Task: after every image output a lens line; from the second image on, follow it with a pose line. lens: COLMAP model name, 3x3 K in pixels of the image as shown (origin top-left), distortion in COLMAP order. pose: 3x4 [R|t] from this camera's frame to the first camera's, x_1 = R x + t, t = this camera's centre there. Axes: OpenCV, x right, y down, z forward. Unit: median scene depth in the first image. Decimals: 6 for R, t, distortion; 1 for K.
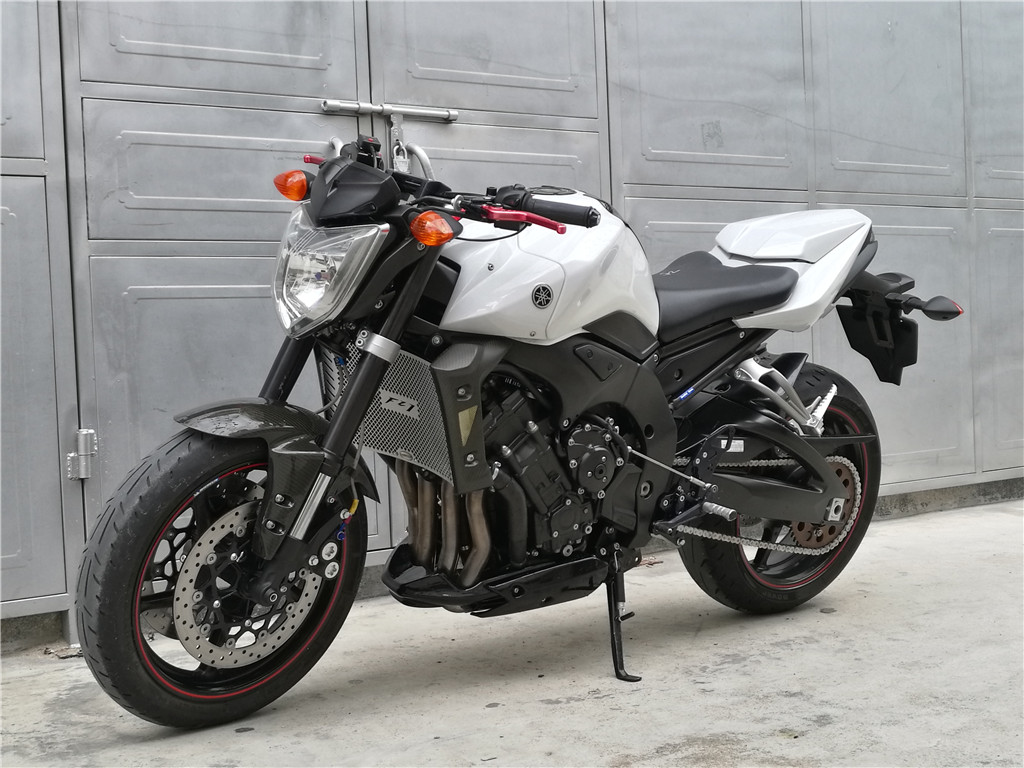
lens RADIAL K [[1468.6, 0, 512.0], [0, 1468.6, 384.0], [0, 0, 1]] dist [0.150985, -0.774517]
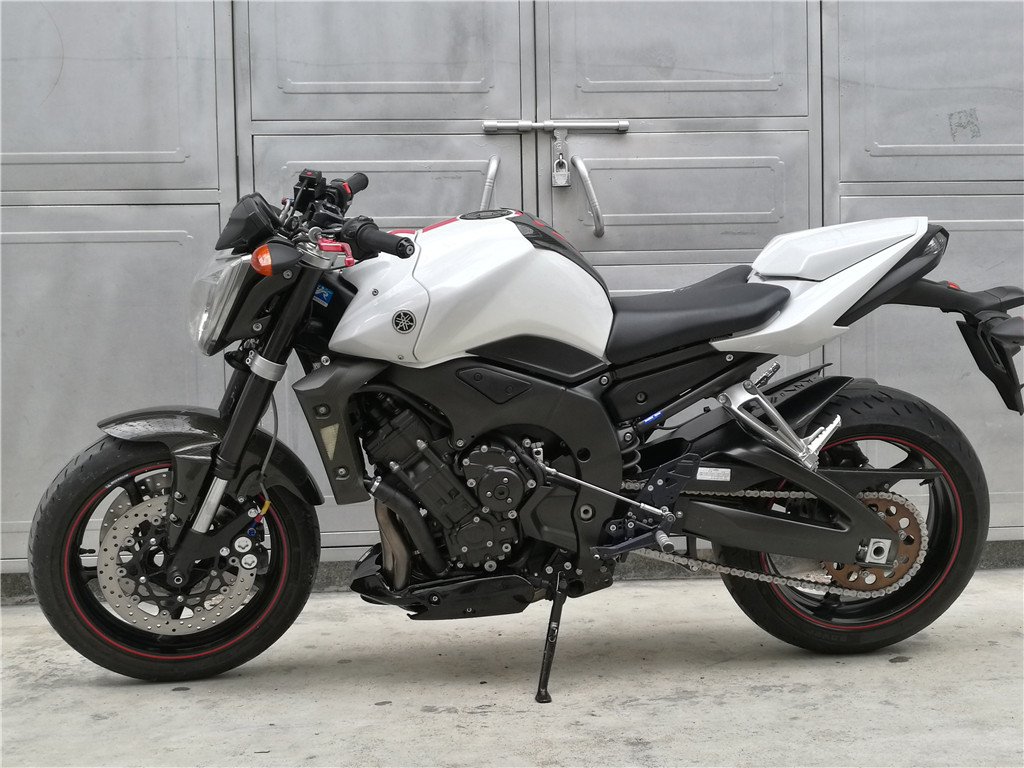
lens RADIAL K [[1378.1, 0, 533.4], [0, 1378.1, 389.4], [0, 0, 1]] dist [0.116895, -0.549862]
pose [[0.855414, 0.046196, -0.515881, 0.478492], [-0.029296, 0.998735, 0.040857, -0.043077], [0.517116, -0.019836, 0.855686, 0.167389]]
